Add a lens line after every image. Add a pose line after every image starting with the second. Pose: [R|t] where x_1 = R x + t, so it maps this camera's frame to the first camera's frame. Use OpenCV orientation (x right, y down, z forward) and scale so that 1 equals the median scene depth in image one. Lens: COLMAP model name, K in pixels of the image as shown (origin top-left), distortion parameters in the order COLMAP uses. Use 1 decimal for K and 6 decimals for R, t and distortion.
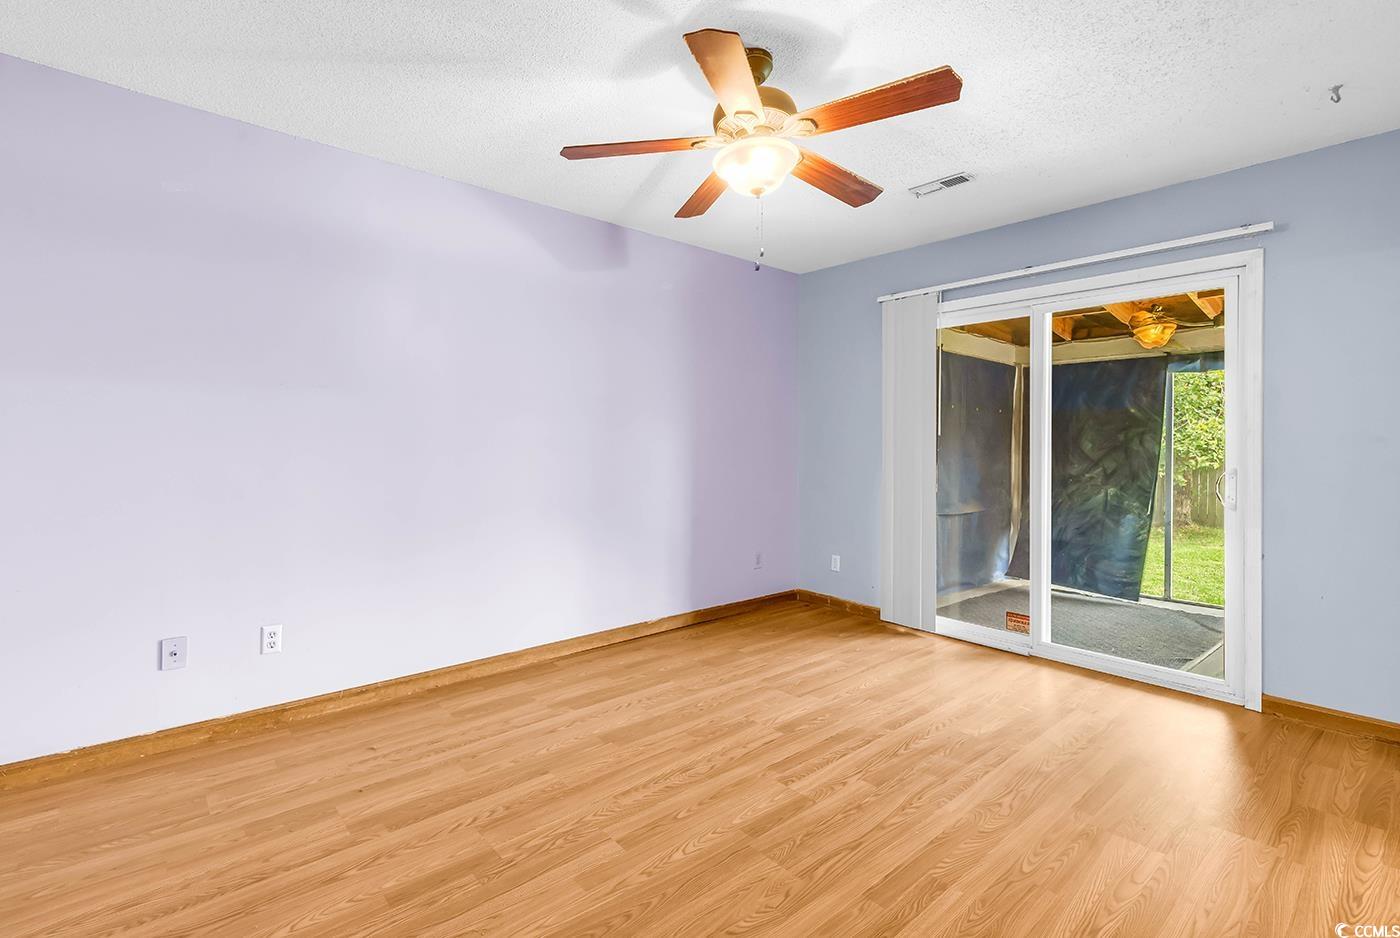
lens RADIAL K [[642.1, 0, 694.1], [0, 642.1, 447.2], [0, 0, 1]] dist [0.001624, 0.000003]
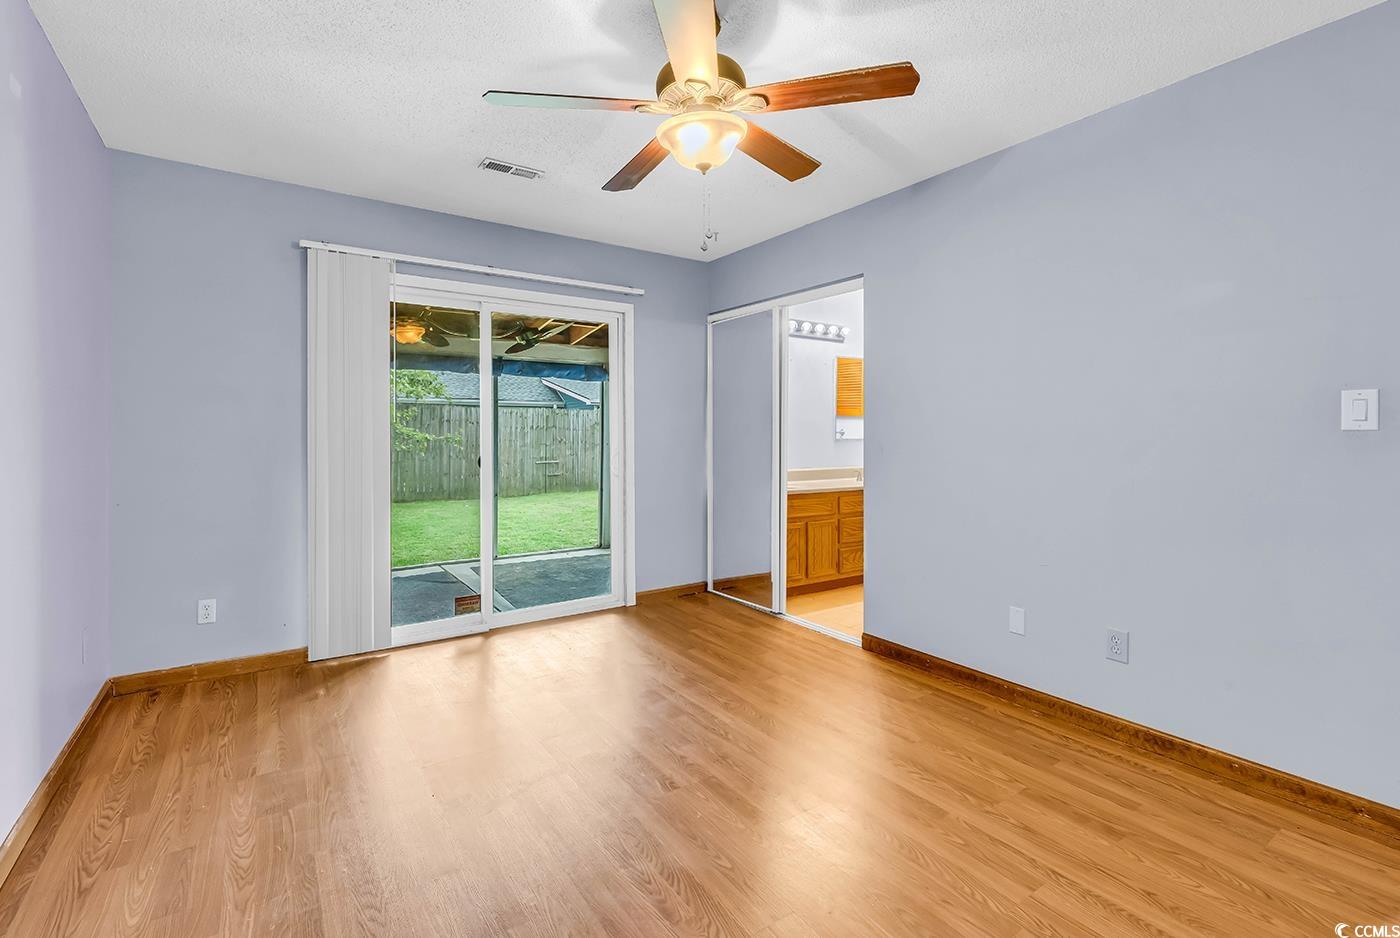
lens RADIAL K [[639.3, 0, 702.3], [0, 639.3, 435.8], [0, 0, 1]] dist [0.002305, 0.000395]
pose [[0.109496, -0.008794, 0.993948, -0.511375], [0.006895, 0.999944, 0.008087, -0.005340], [-0.993963, 0.005967, 0.109550, 0.547176]]
